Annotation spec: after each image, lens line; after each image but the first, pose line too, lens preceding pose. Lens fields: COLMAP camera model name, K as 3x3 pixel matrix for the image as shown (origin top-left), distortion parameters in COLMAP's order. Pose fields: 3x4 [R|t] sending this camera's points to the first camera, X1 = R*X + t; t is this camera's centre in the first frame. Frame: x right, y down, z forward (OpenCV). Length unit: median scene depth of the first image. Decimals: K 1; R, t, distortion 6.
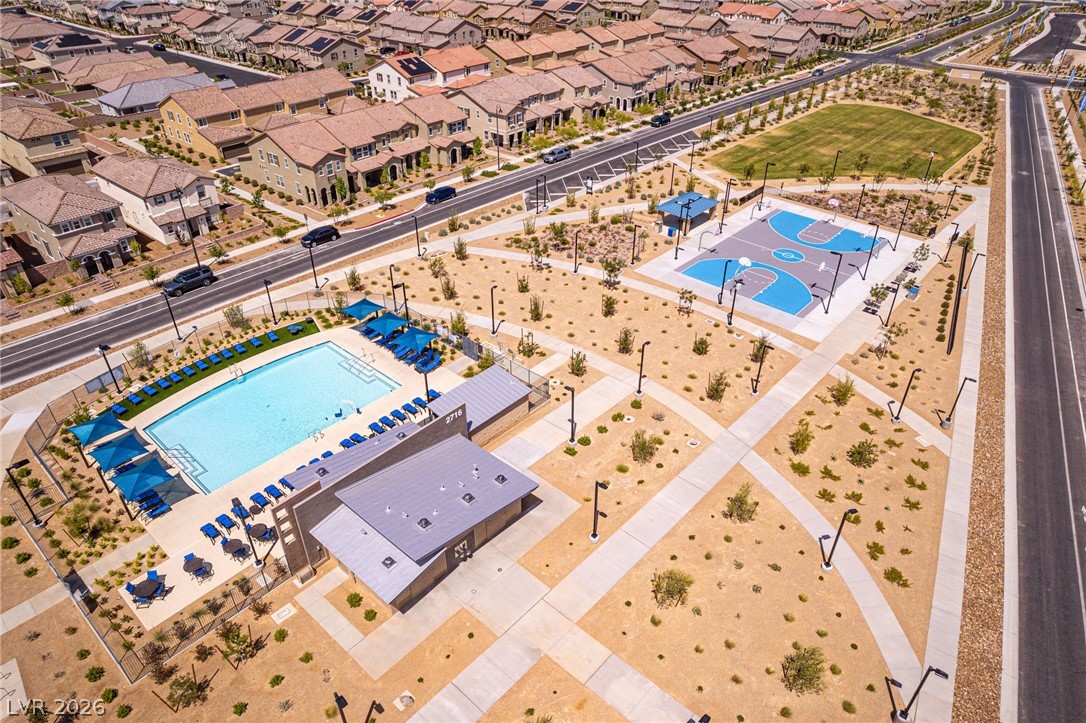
lens RADIAL K [[693.7, 0, 543.0], [0, 693.7, 361.5], [0, 0, 1]] dist [-0.005119, 0.001772]
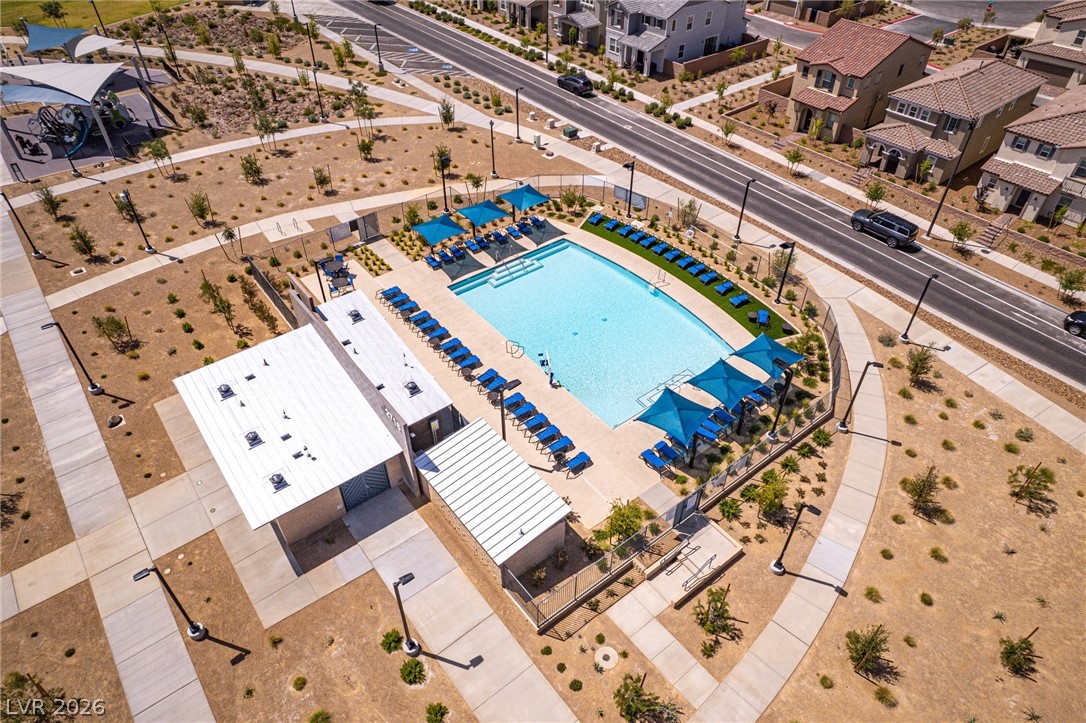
lens RADIAL K [[693.7, 0, 543.0], [0, 693.7, 361.5], [0, 0, 1]] dist [-0.005119, 0.001772]
pose [[-0.179668, 0.652604, -0.736089, 0.223705], [-0.561570, 0.546320, 0.621428, -0.327488], [0.807687, 0.525017, 0.268327, 0.640759]]
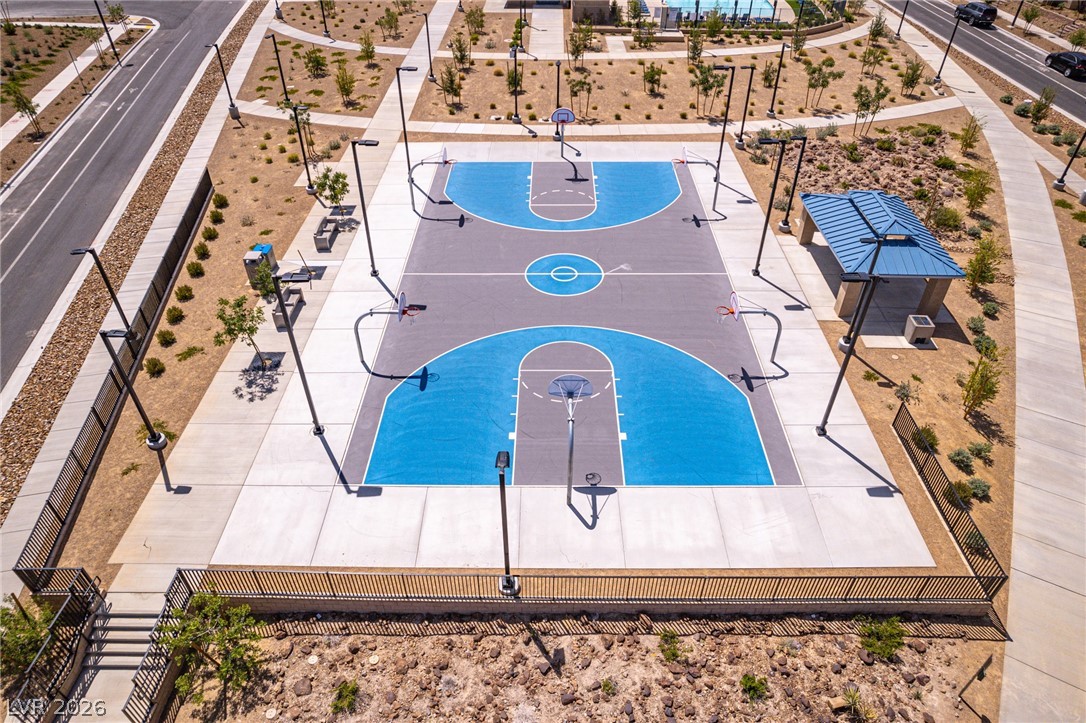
lens RADIAL K [[693.7, 0, 543.0], [0, 693.7, 361.5], [0, 0, 1]] dist [-0.005119, 0.001772]
pose [[-0.760498, 0.394877, -0.515475, 0.673797], [-0.370236, 0.388472, 0.843809, -0.533088], [0.533449, 0.832563, -0.149235, 1.253973]]
